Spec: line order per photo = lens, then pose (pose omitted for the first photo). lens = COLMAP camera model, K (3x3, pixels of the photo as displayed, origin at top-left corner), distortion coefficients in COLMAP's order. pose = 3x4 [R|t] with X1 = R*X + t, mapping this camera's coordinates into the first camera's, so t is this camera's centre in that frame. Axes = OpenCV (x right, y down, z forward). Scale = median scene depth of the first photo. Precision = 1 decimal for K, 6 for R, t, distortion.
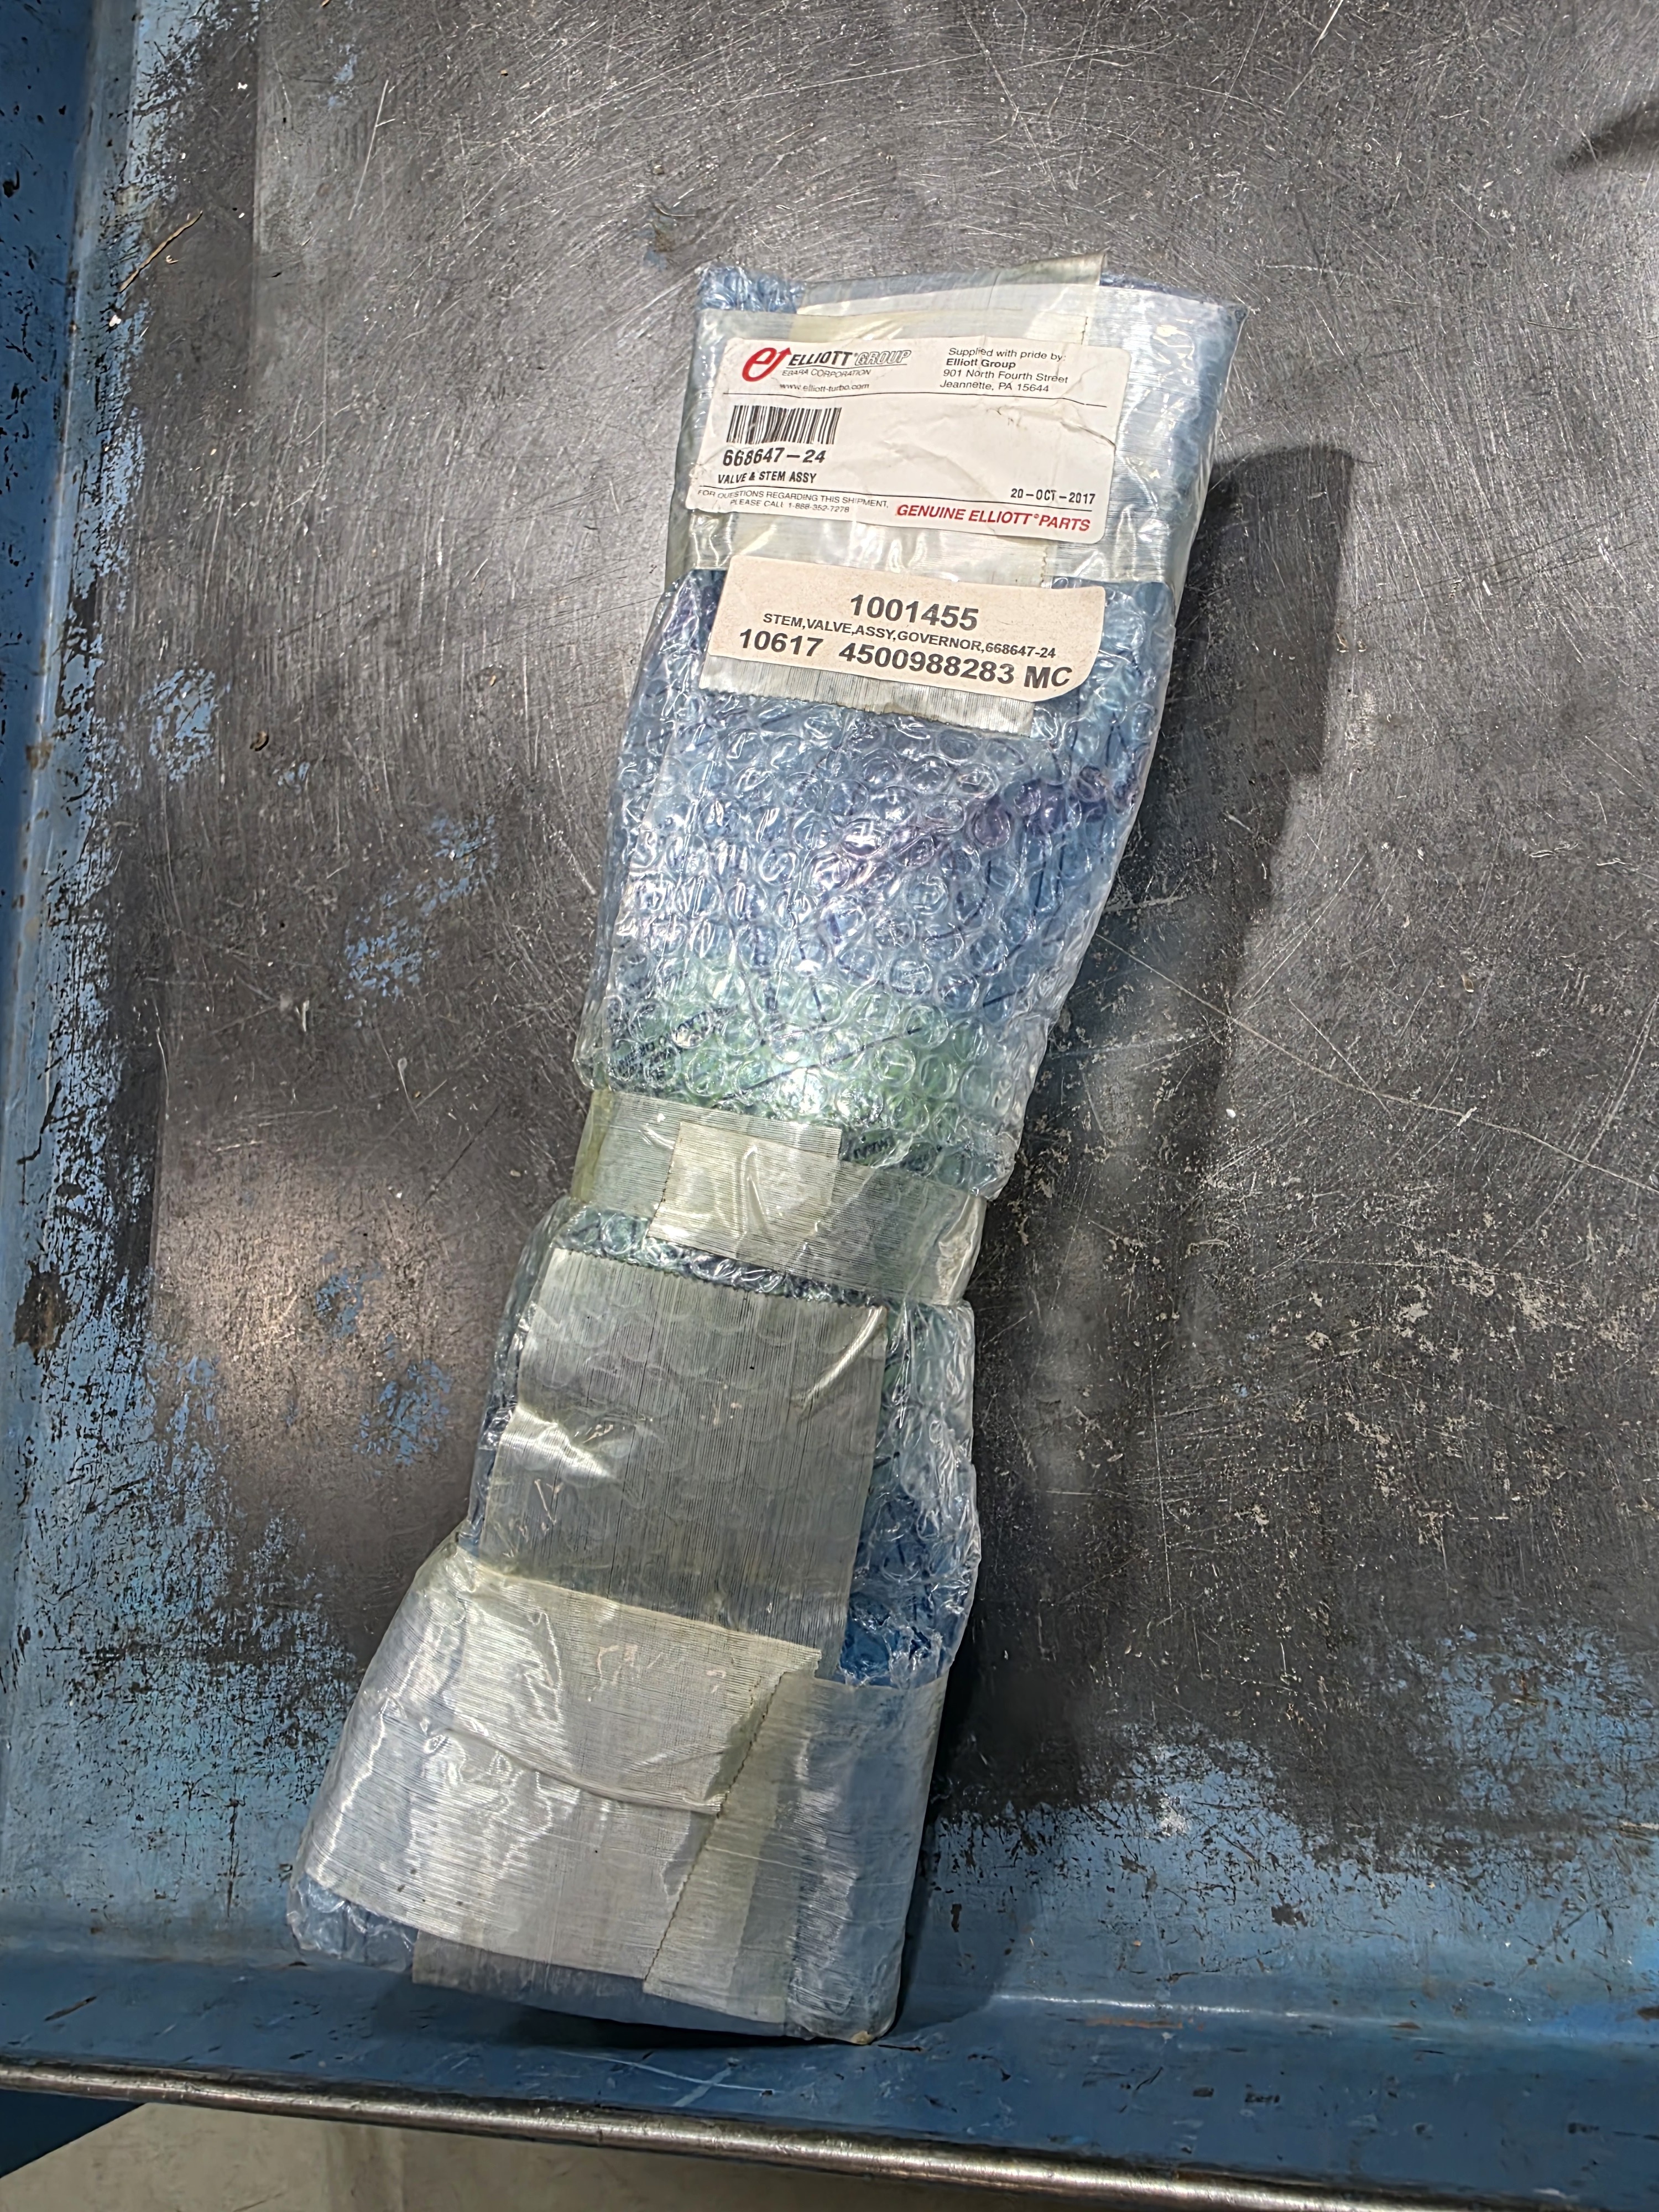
lens RADIAL K [[1502.2, 0, 818.9], [0, 1502.2, 955.5], [0, 0, 1]] dist [0.006617, -0.006327]
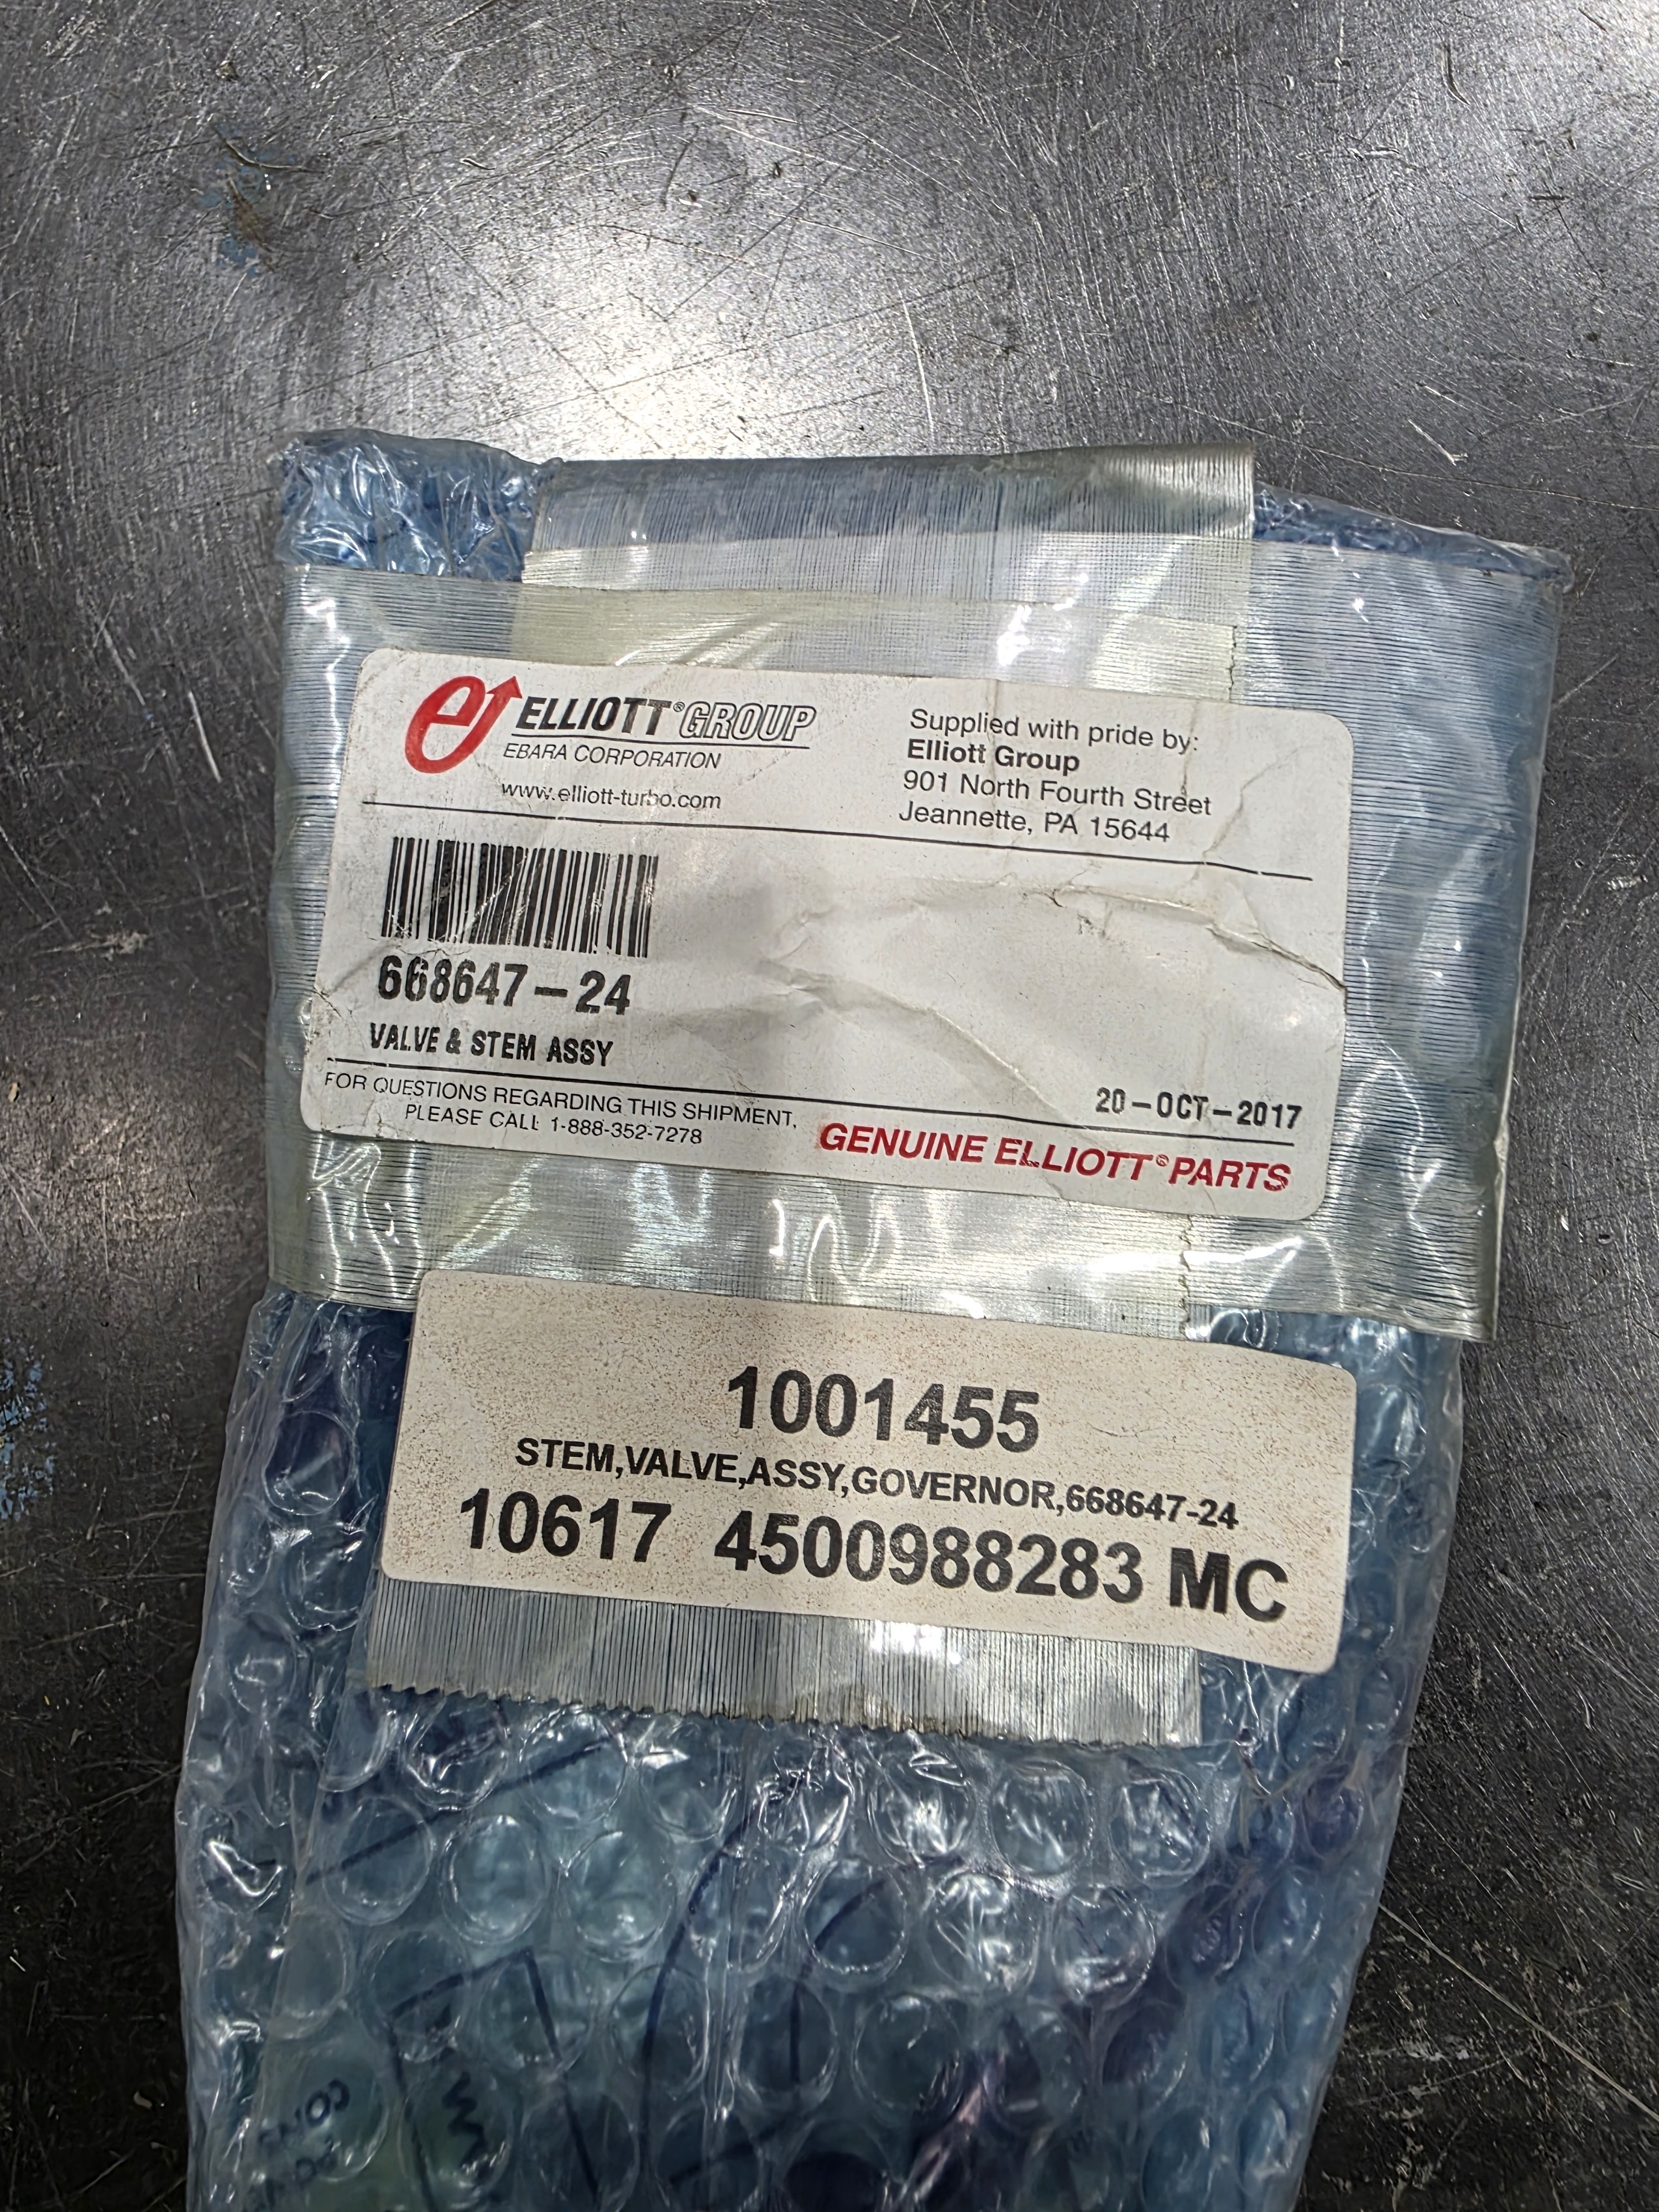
lens RADIAL K [[1502.2, 0, 830.1], [0, 1502.2, 941.9], [0, 0, 1]] dist [0.006617, -0.006327]
pose [[0.985033, -0.084773, 0.150081, -0.002672], [0.065811, 0.989705, 0.127096, -0.401213], [-0.159310, -0.115317, 0.980470, 0.600766]]
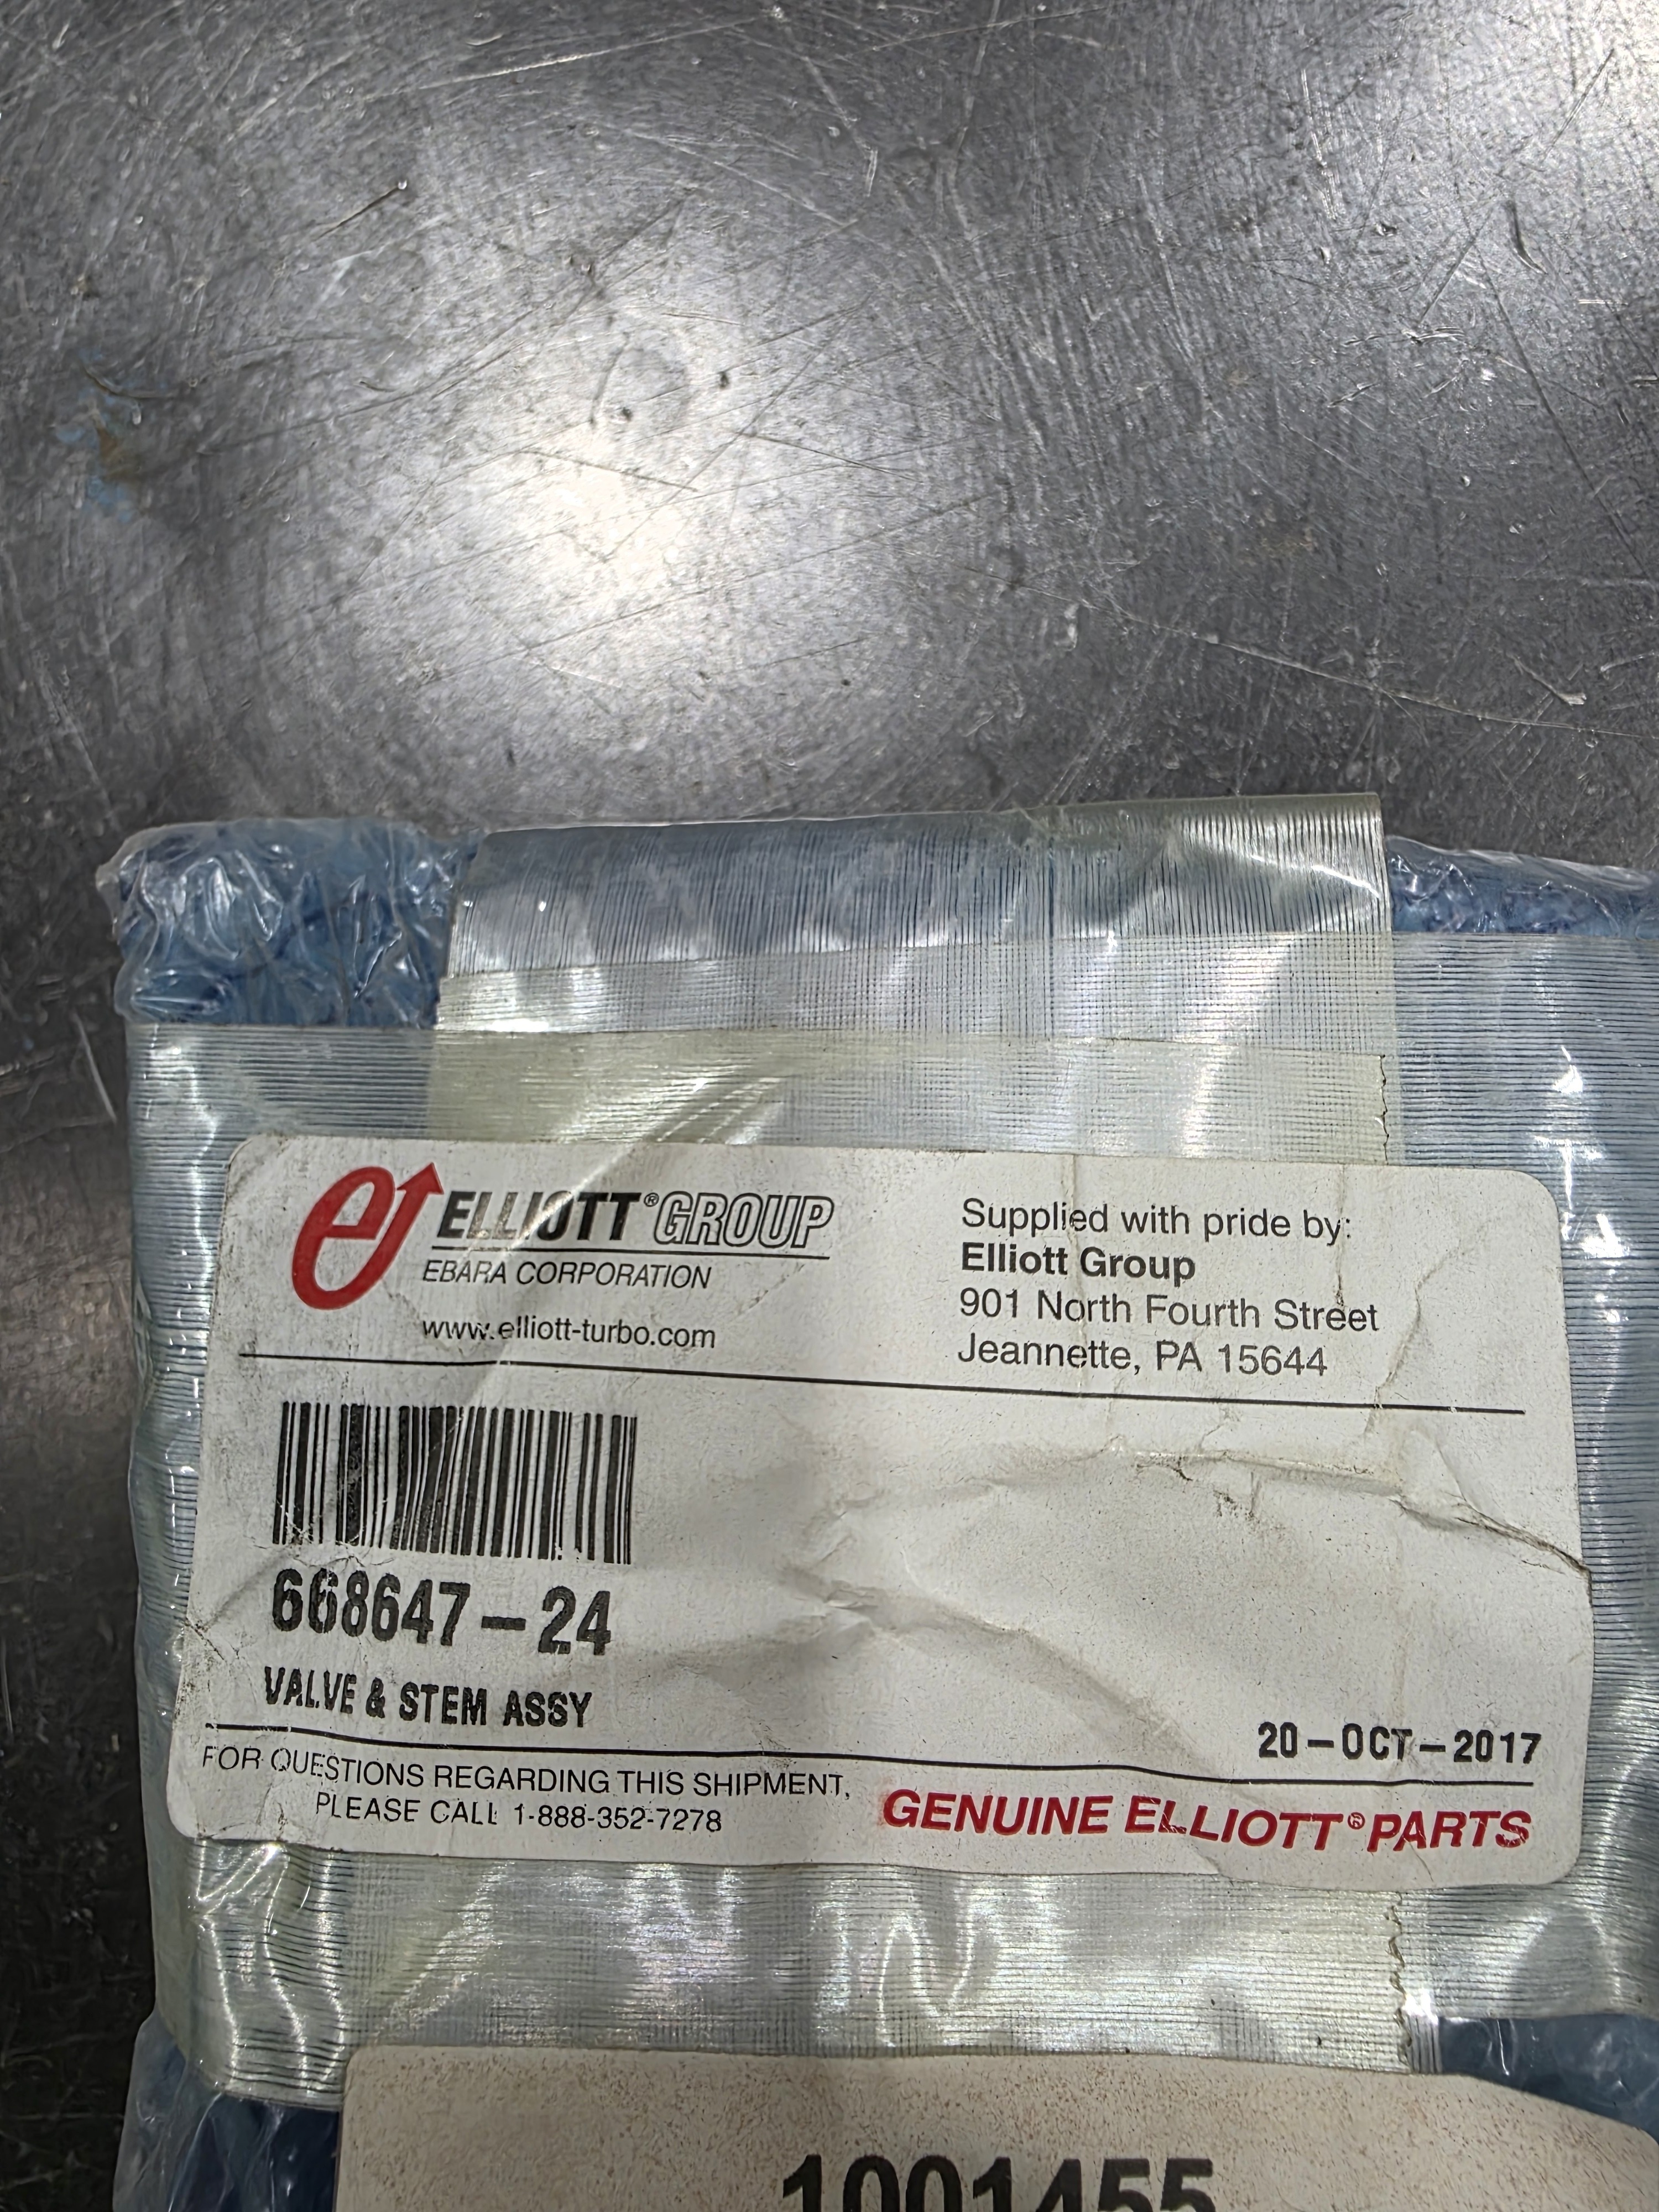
lens RADIAL K [[1502.2, 0, 828.5], [0, 1502.2, 922.4], [0, 0, 1]] dist [0.006617, -0.006327]
pose [[0.975297, -0.149358, 0.162751, 0.018697], [0.135571, 0.986410, 0.092818, -0.500836], [-0.174402, -0.068460, 0.982292, 0.717060]]
